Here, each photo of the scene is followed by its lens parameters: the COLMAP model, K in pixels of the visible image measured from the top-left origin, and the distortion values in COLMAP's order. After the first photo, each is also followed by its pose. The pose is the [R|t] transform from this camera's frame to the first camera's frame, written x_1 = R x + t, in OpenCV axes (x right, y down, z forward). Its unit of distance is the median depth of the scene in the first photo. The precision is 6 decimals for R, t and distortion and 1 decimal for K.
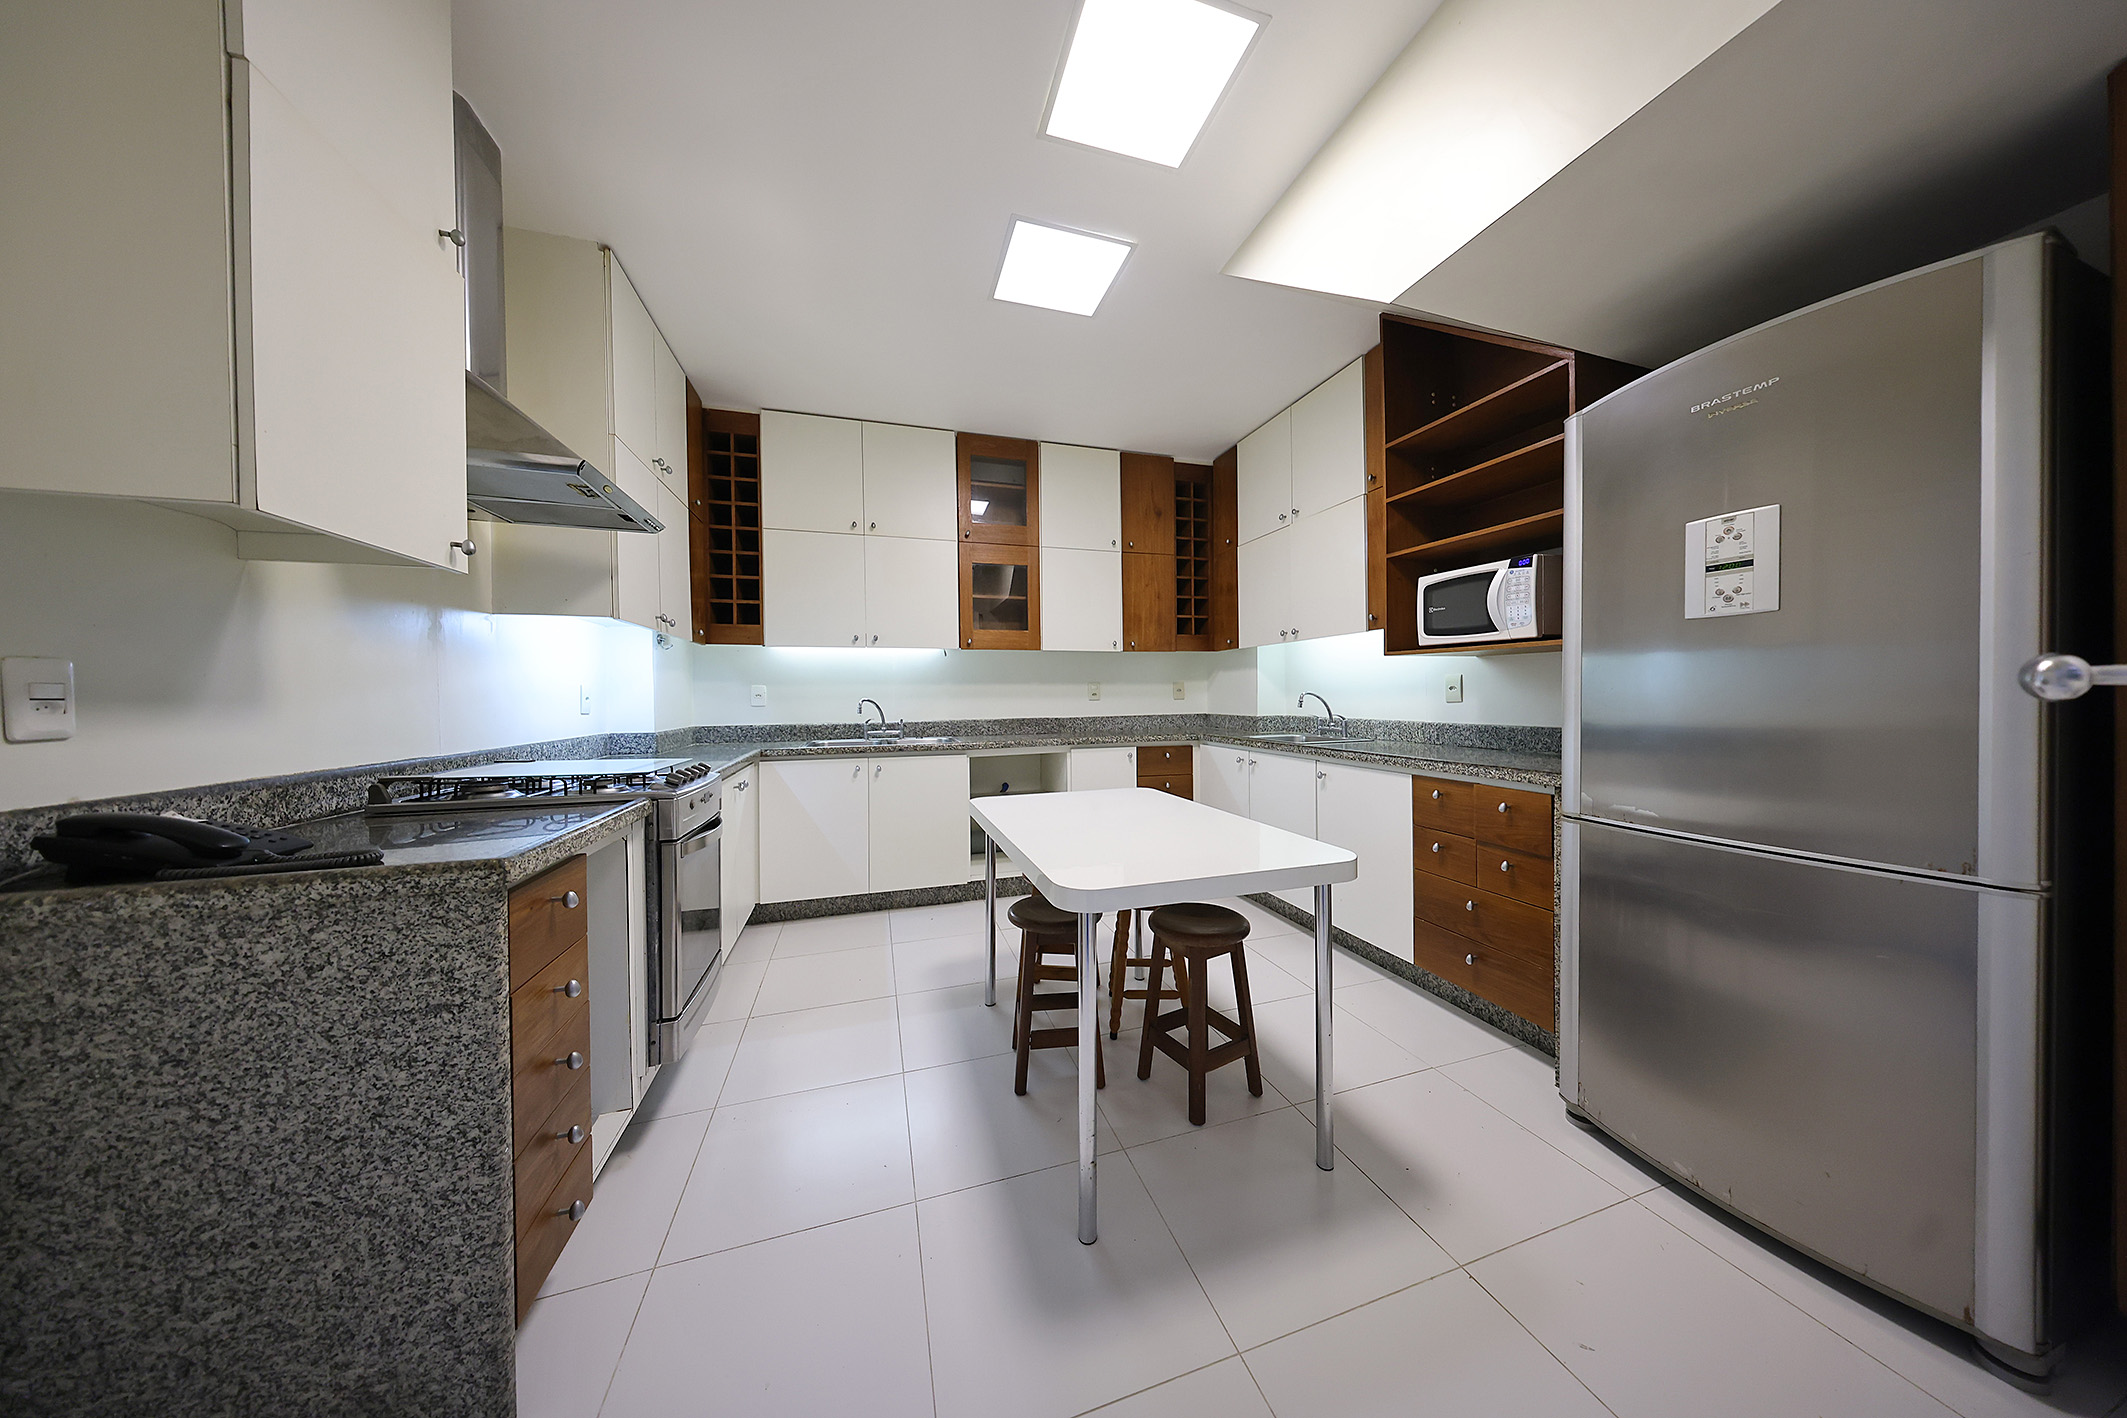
lens RADIAL K [[613.6, 0, 1066.3], [0, 613.6, 700.9], [0, 0, 1]] dist [-0.000146, -0.000063]
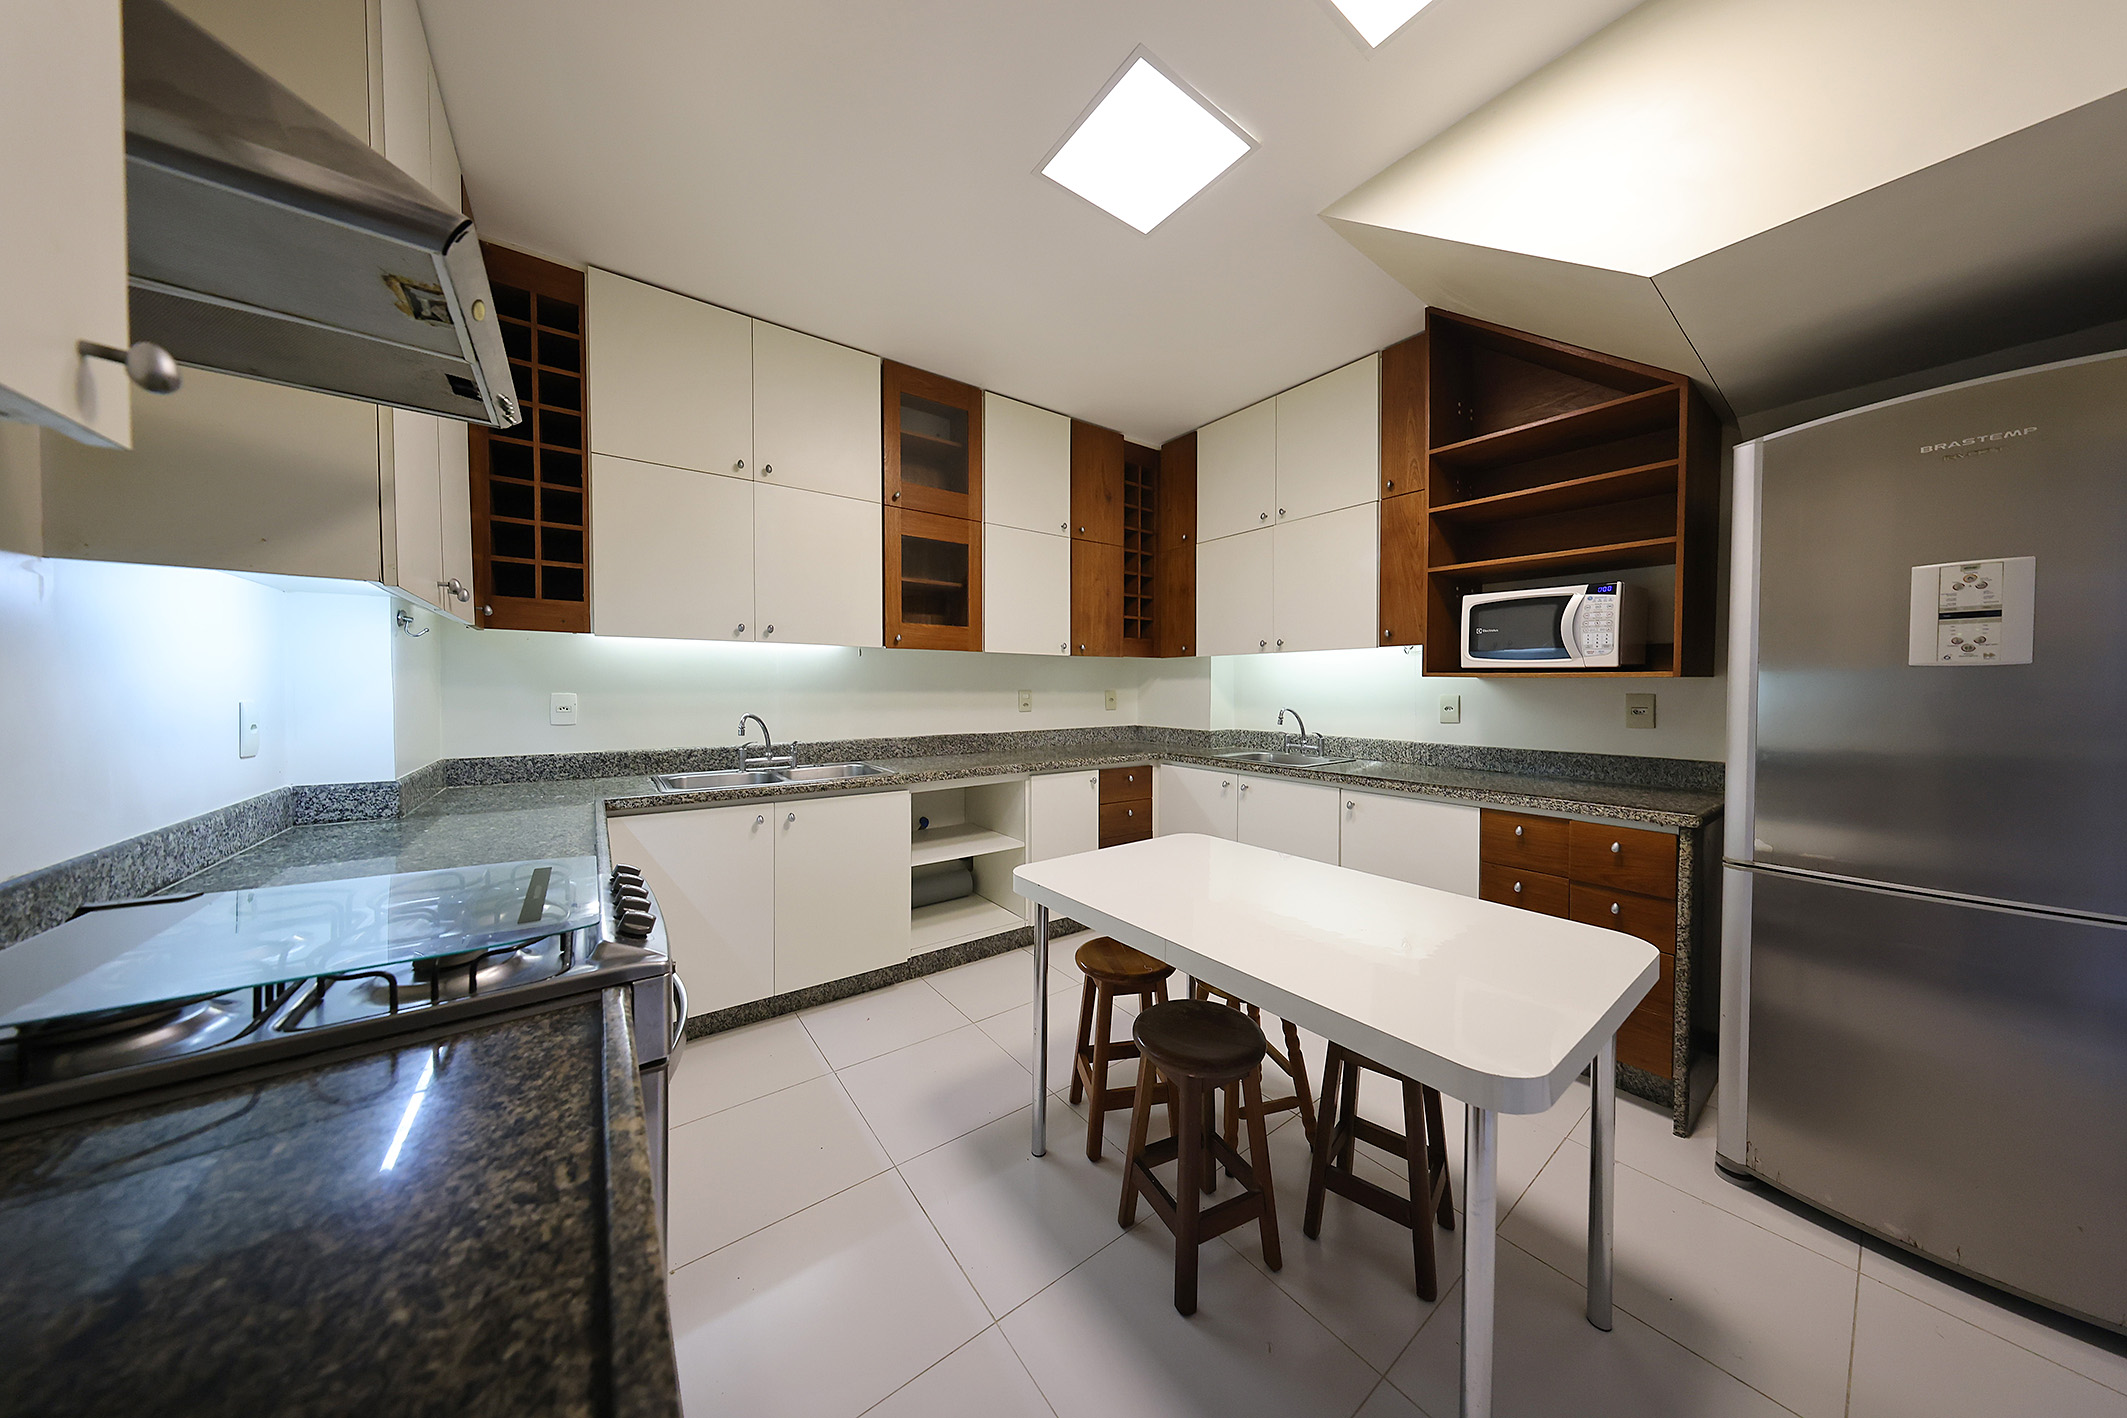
lens RADIAL K [[639.4, 0, 1066.7], [0, 639.4, 699.7], [0, 0, 1]] dist [0.000968, 0.000103]
pose [[0.944581, 0.006496, 0.328214, -0.234465], [-0.009374, 0.999930, 0.007188, -0.029967], [-0.328145, -0.009866, 0.944576, 0.193504]]
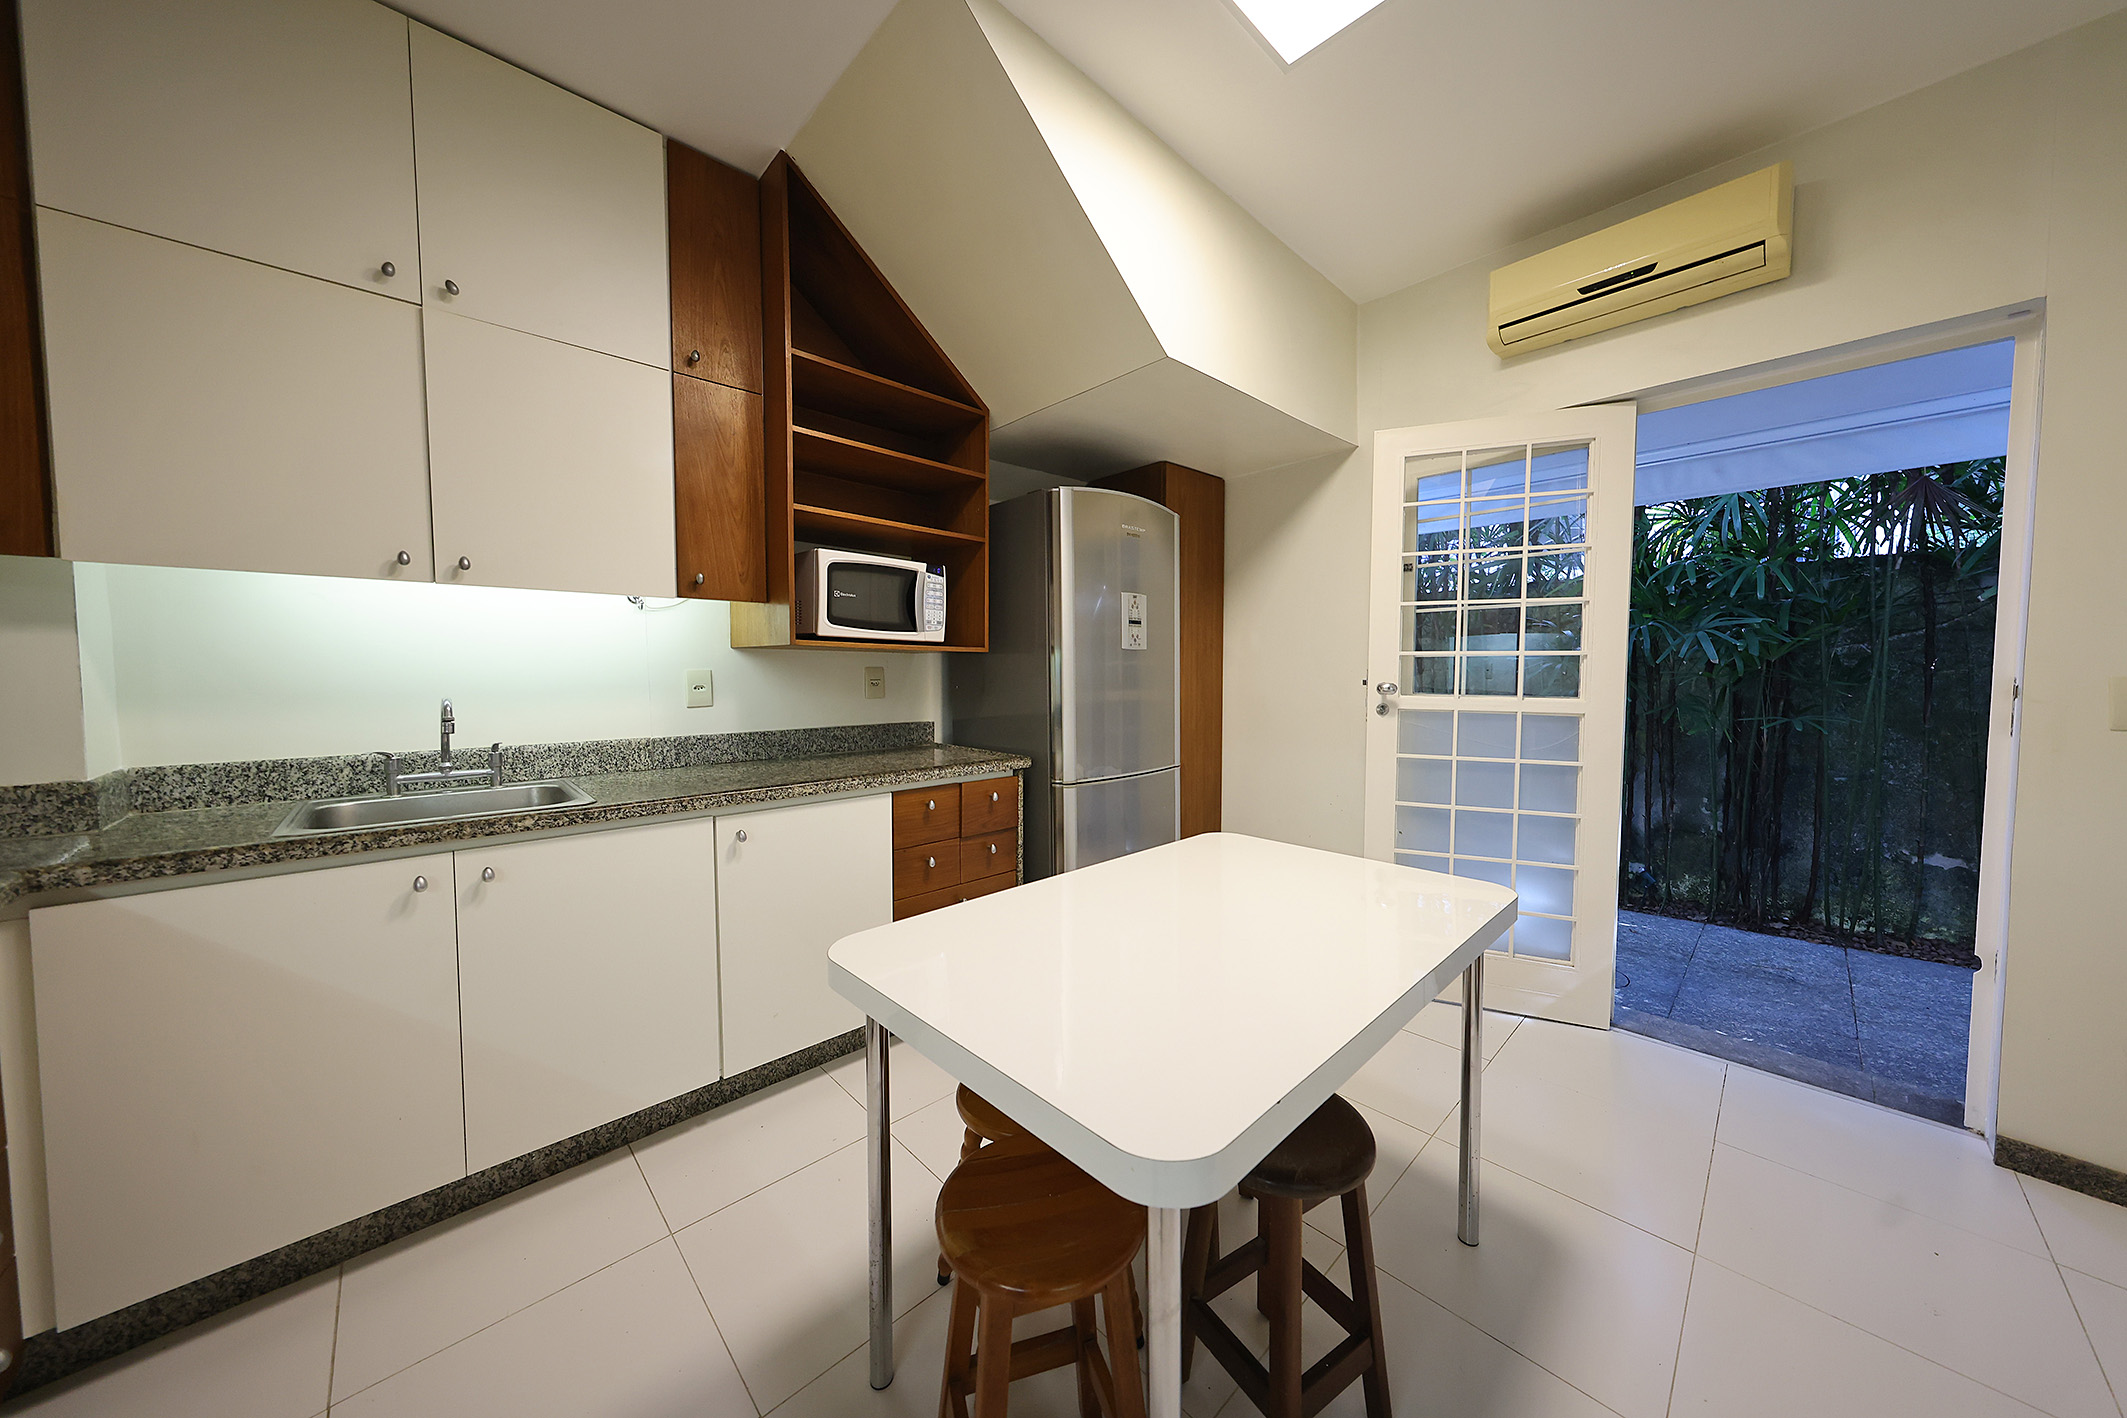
lens RADIAL K [[695.1, 0, 1063.4], [0, 695.1, 702.9], [0, 0, 1]] dist [0.000075, -0.000007]
pose [[-0.439258, -0.035309, 0.897667, -0.263522], [0.011807, 0.998914, 0.045069, -0.029044], [-0.898283, 0.030395, -0.438365, 0.804437]]
